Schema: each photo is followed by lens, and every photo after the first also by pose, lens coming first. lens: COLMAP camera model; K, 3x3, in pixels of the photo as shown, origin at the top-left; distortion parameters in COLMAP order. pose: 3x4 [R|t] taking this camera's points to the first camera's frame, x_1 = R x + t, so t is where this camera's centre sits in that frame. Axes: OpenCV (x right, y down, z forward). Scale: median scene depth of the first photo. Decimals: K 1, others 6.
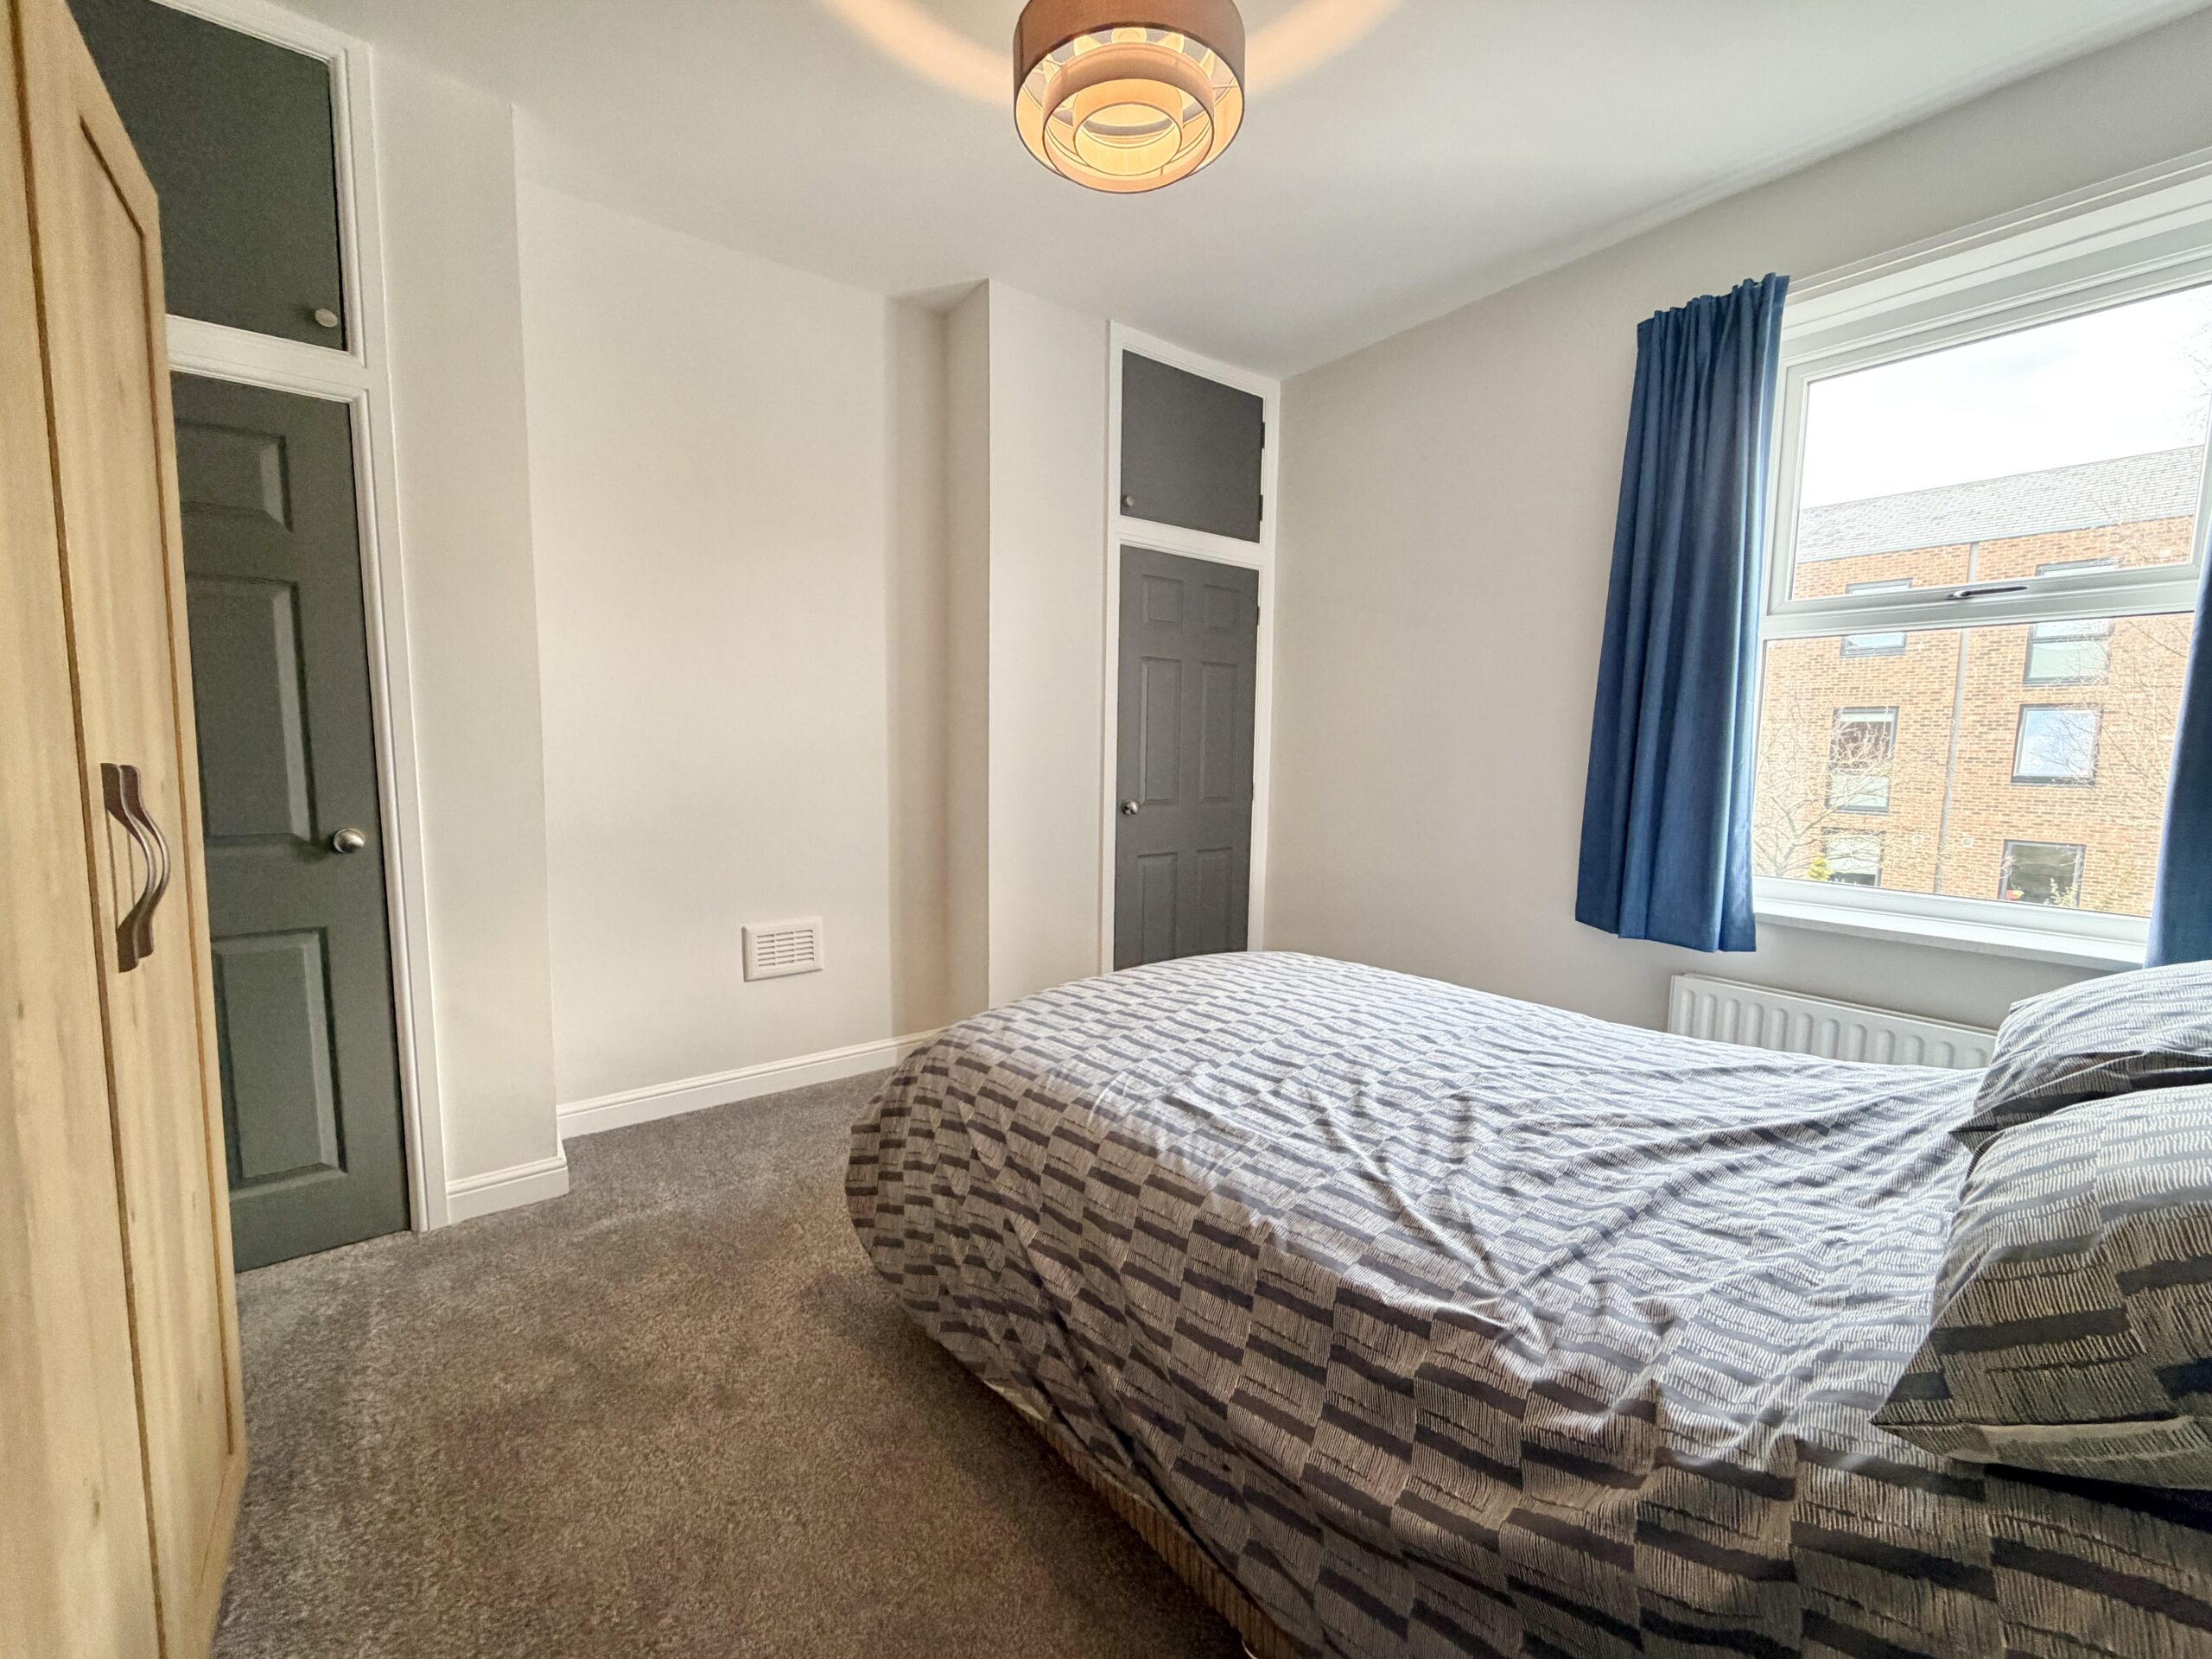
lens RADIAL K [[877.3, 0, 1108.6], [0, 877.3, 826.1], [0, 0, 1]] dist [0.000447, -0.000328]
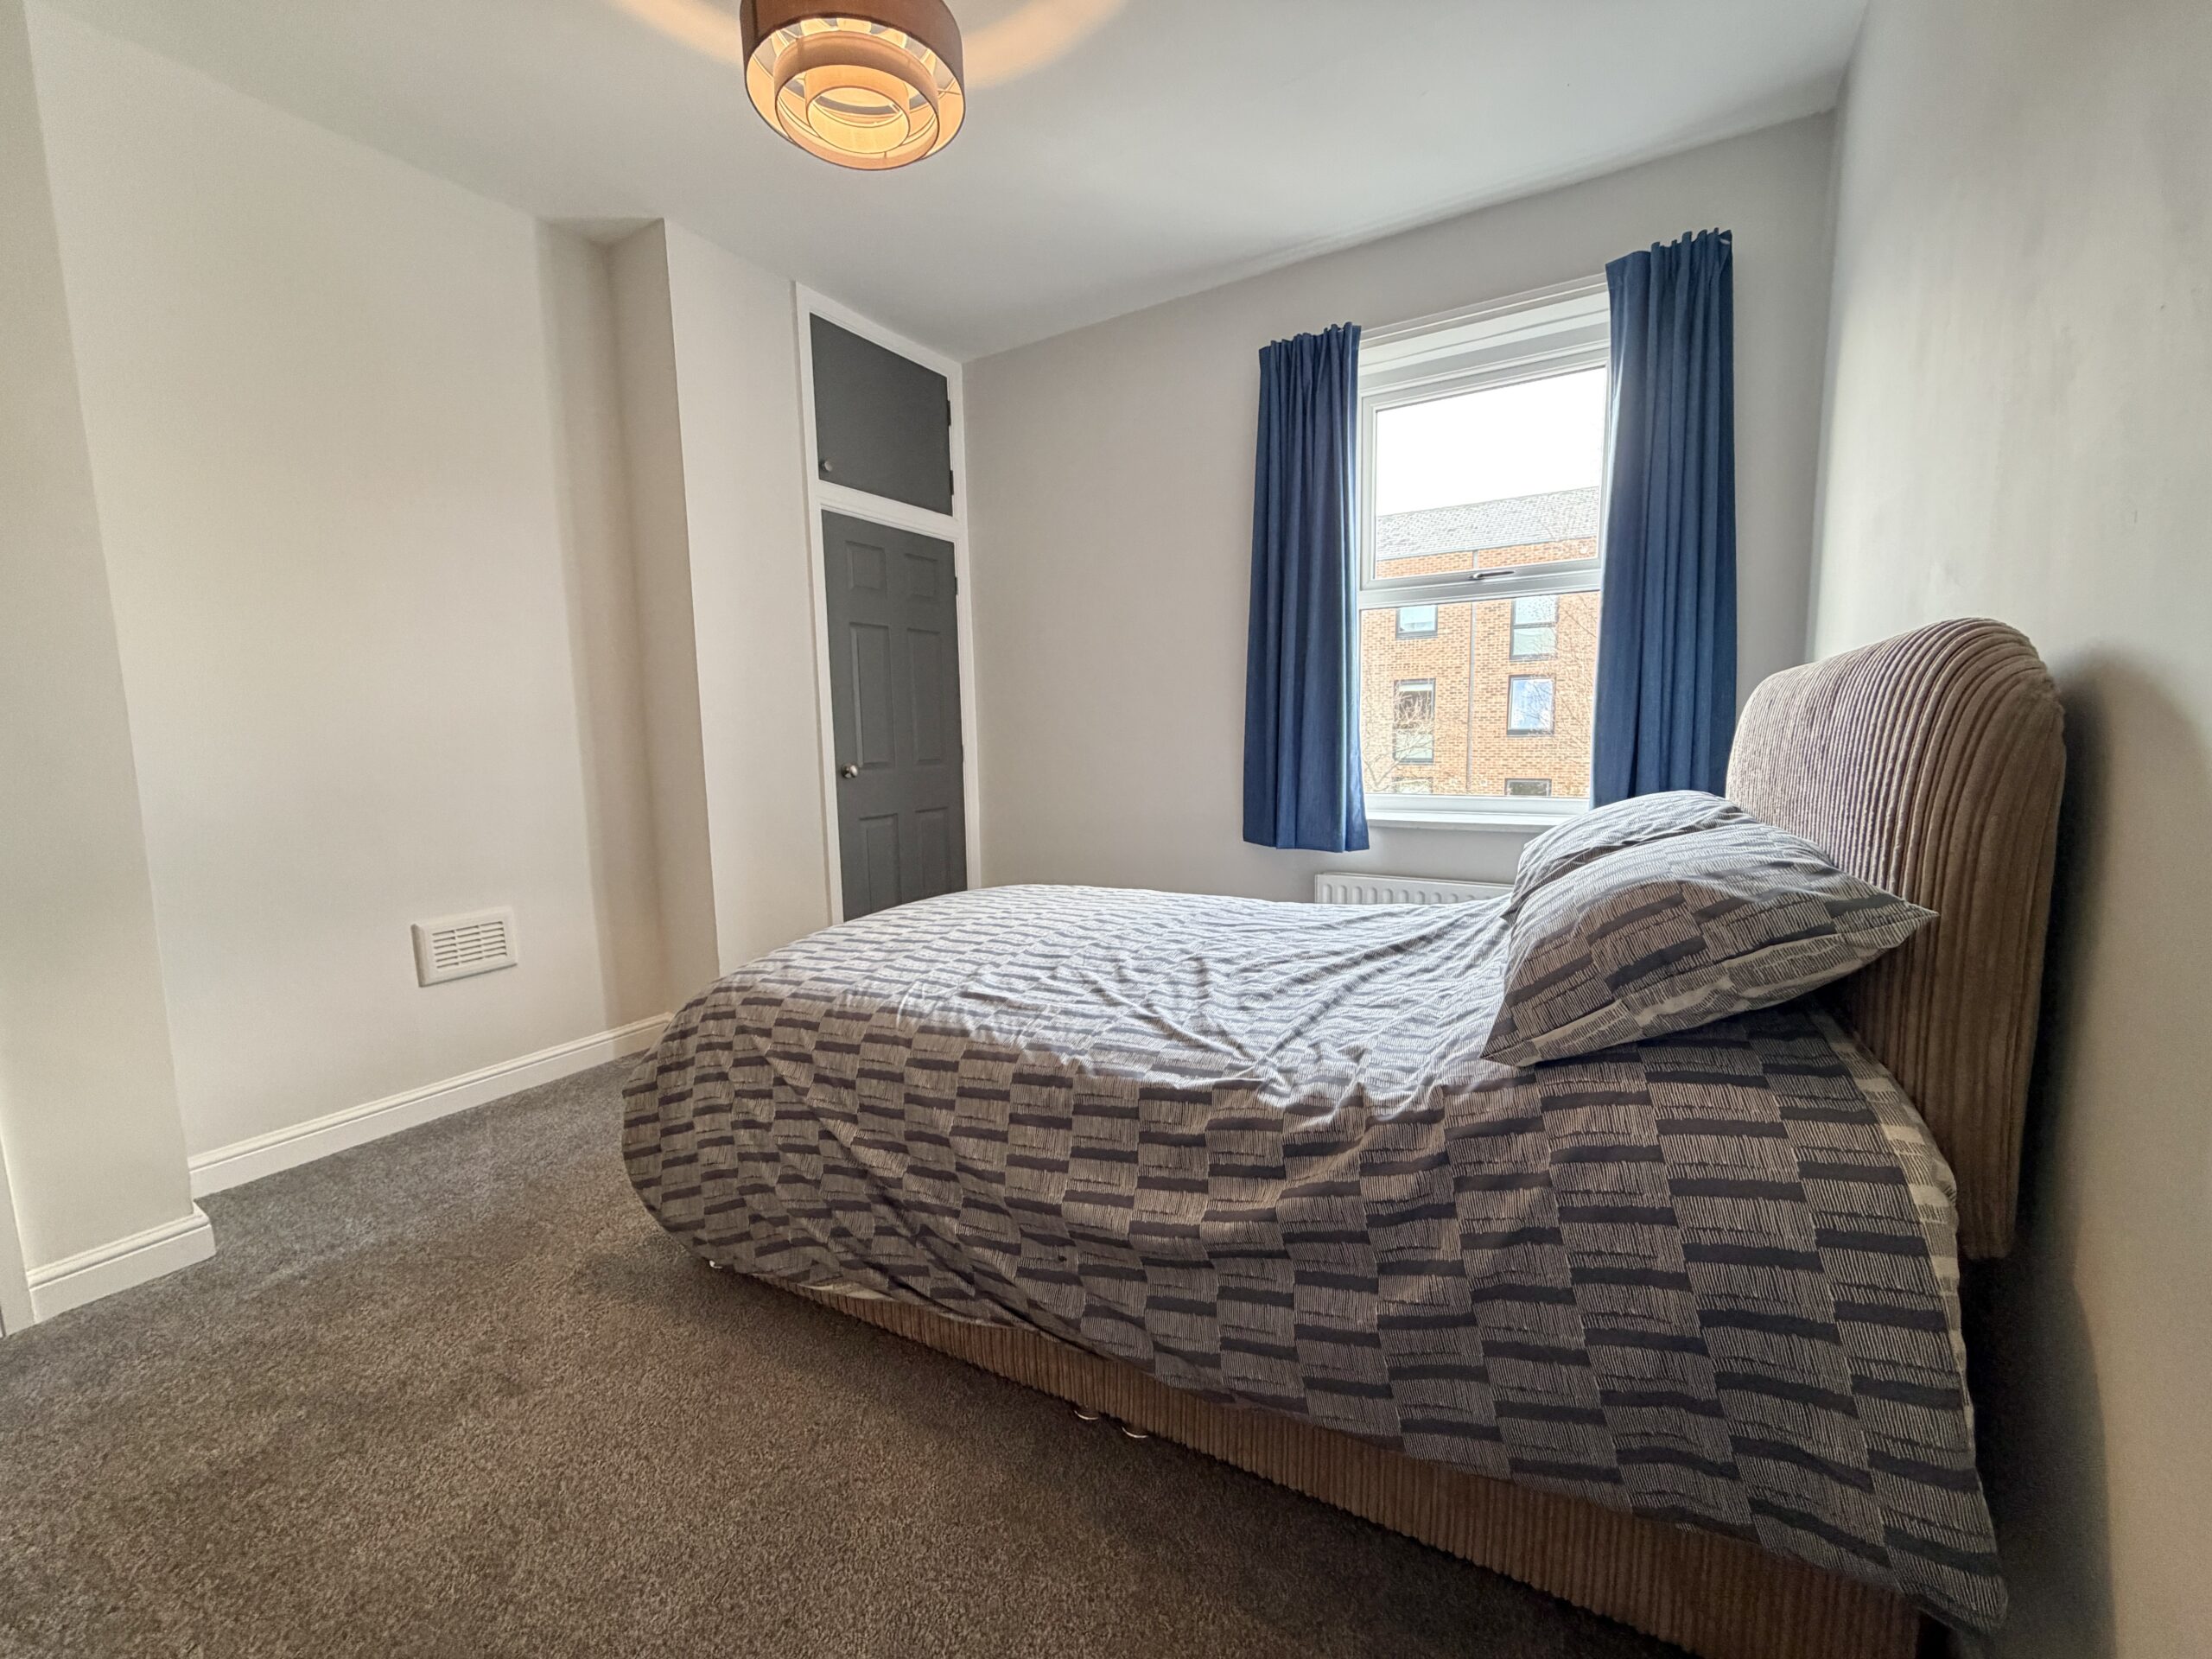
lens RADIAL K [[877.3, 0, 1108.6], [0, 877.3, 826.1], [0, 0, 1]] dist [0.000447, -0.000328]
pose [[0.929363, -0.076217, 0.361213, -0.149467], [0.070106, 0.997088, 0.030012, 0.071949], [-0.362448, -0.002569, 0.932000, -0.121696]]
